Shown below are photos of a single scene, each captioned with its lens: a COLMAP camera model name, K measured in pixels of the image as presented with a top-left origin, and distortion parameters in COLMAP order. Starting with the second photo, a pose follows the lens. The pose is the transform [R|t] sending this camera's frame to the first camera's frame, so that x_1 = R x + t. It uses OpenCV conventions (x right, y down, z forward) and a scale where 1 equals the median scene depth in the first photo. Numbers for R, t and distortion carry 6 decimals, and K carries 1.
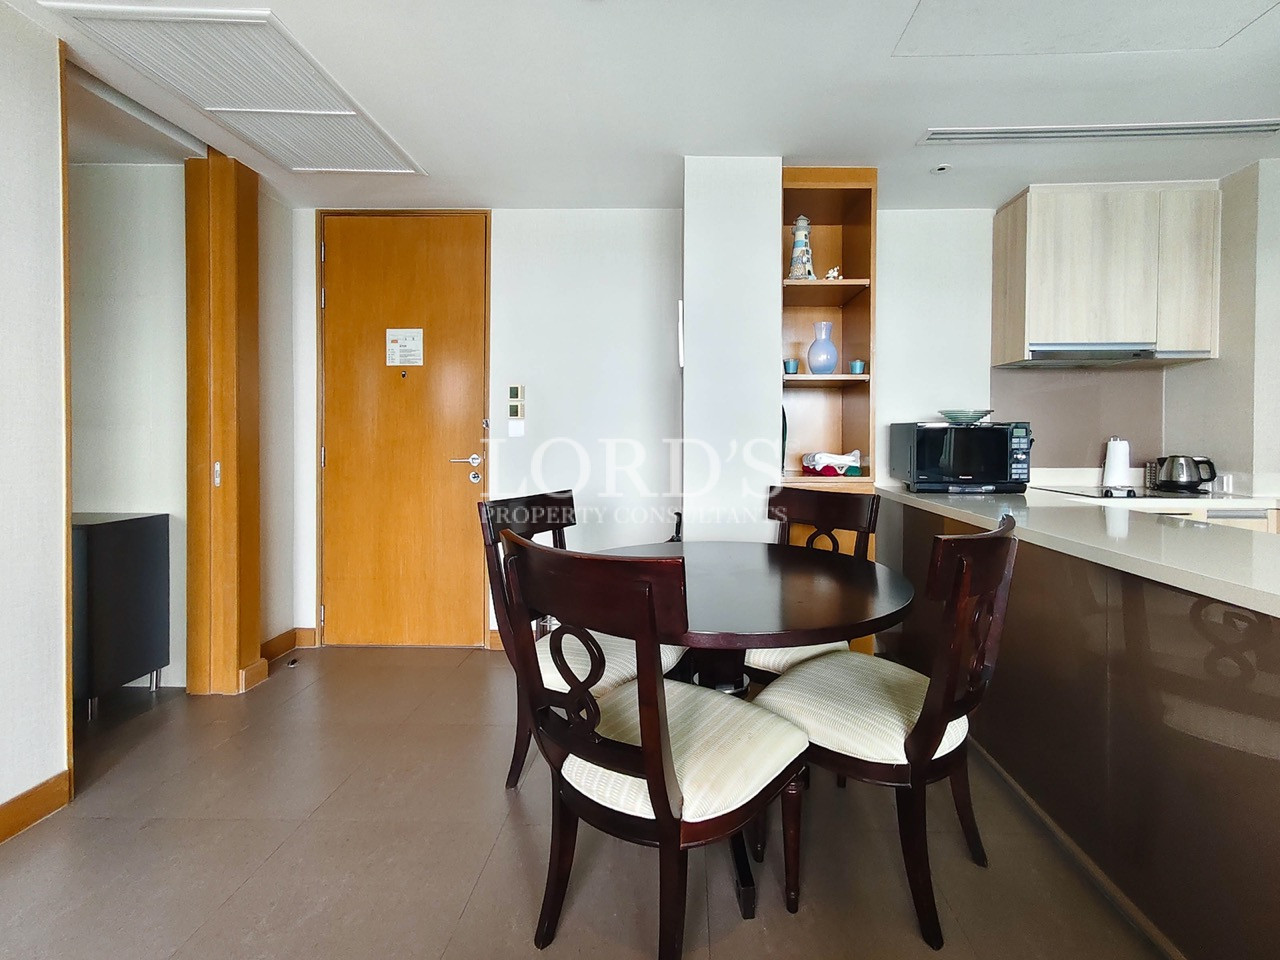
lens RADIAL K [[594.9, 0, 688.9], [0, 594.9, 437.4], [0, 0, 1]] dist [0.037236, 0.000472]
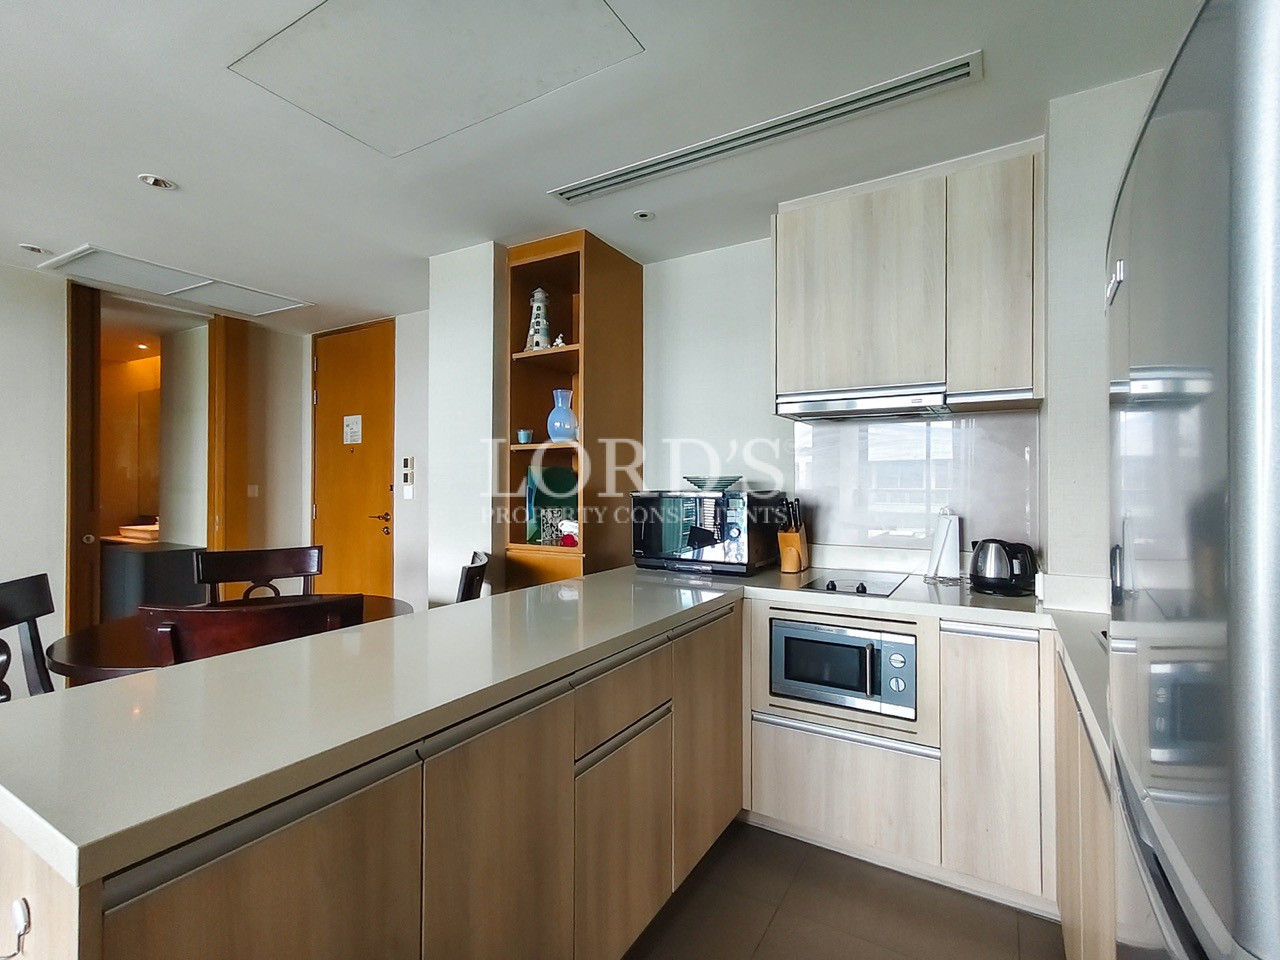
lens RADIAL K [[614.7, 0, 656.6], [0, 614.7, 474.0], [0, 0, 1]] dist [0.036863, 0.000168]
pose [[0.859444, -0.008328, -0.511162, 0.795204], [-0.001055, 0.999836, -0.018064, -0.030263], [0.511228, 0.016064, 0.859295, 0.179712]]
